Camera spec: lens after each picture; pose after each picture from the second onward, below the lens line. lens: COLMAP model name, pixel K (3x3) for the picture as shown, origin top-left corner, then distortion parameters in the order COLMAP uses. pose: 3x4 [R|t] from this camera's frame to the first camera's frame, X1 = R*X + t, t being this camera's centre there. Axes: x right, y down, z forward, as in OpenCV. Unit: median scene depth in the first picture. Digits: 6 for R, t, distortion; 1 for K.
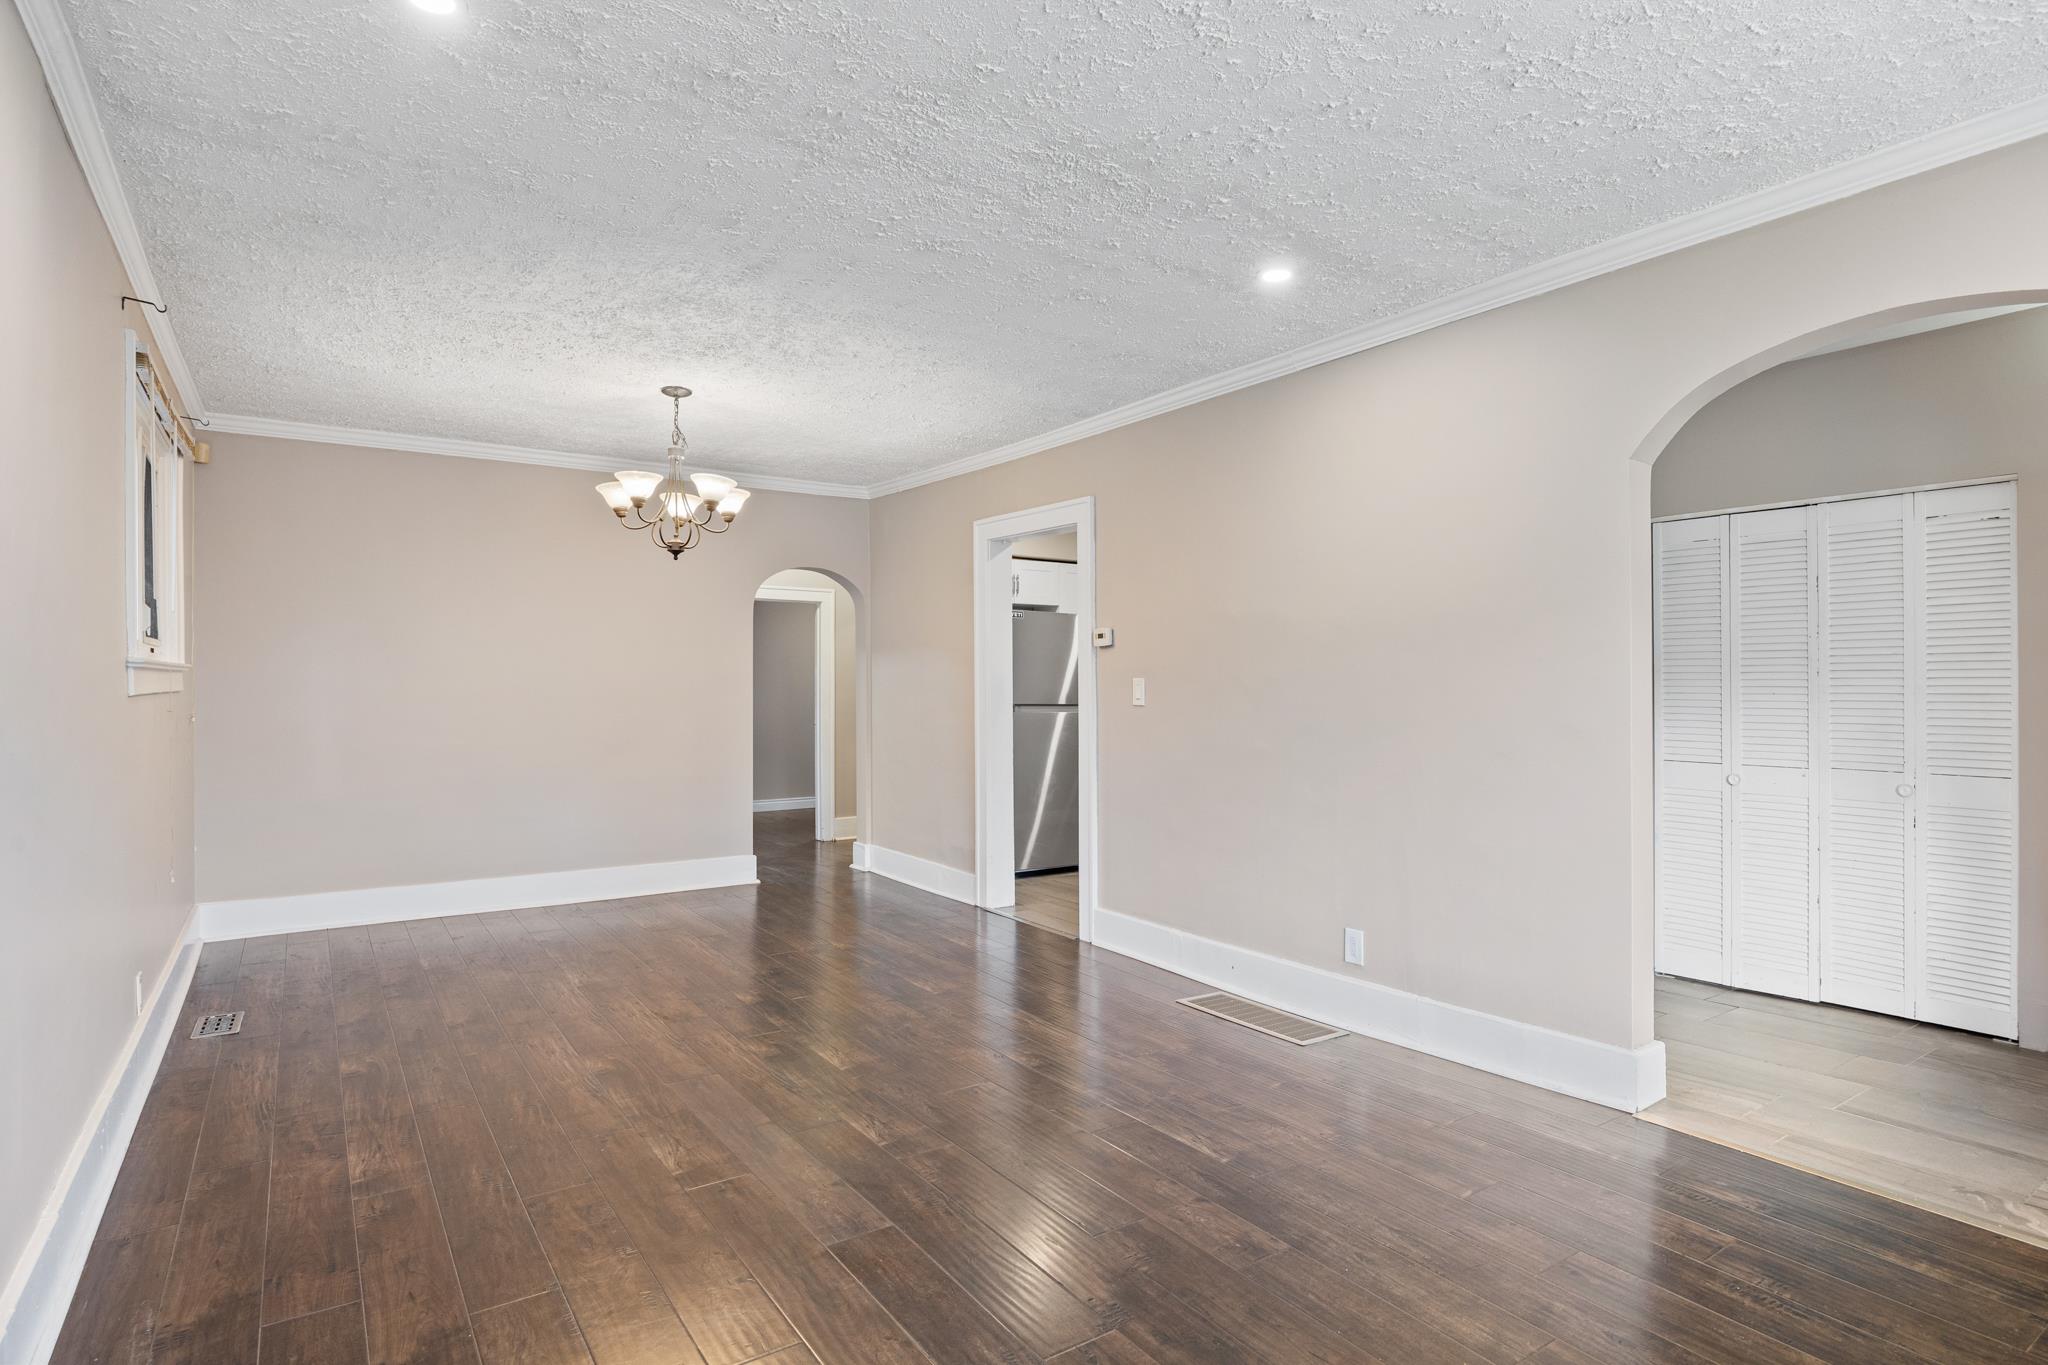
lens RADIAL K [[1065.3, 0, 1024.0], [0, 1065.3, 682.5], [0, 0, 1]] dist [0.000251, -0.000274]
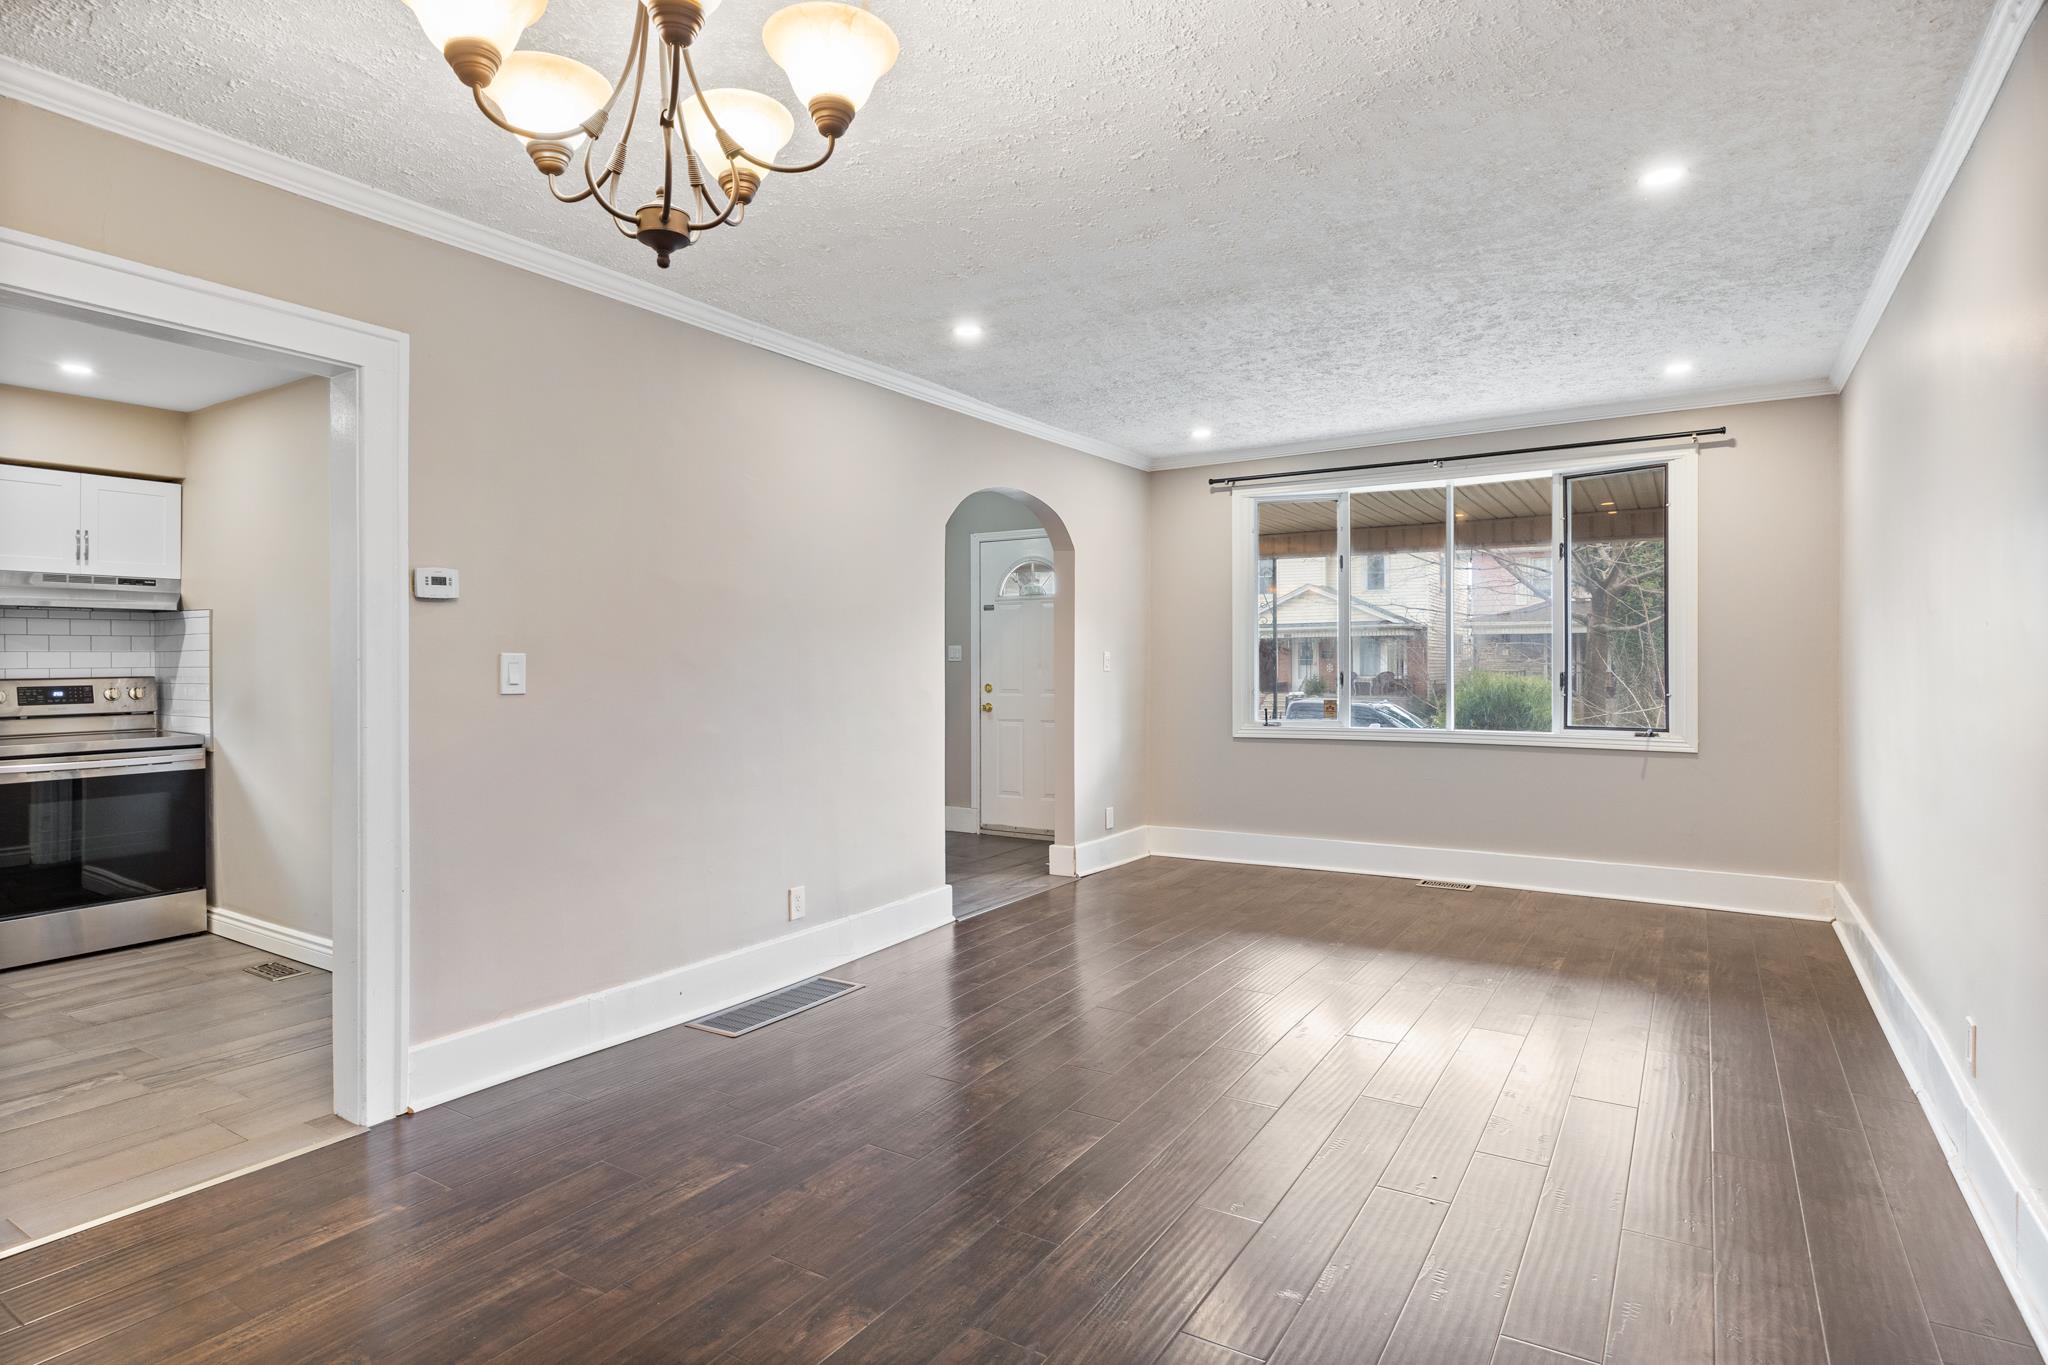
lens RADIAL K [[1065.3, 0, 1024.0], [0, 1065.3, 682.5], [0, 0, 1]] dist [0.000251, -0.000274]
pose [[-0.390659, -0.011197, 0.920468, -0.627109], [0.004357, 0.999892, 0.014013, 0.006396], [-0.920525, 0.009484, -0.390568, 0.968767]]
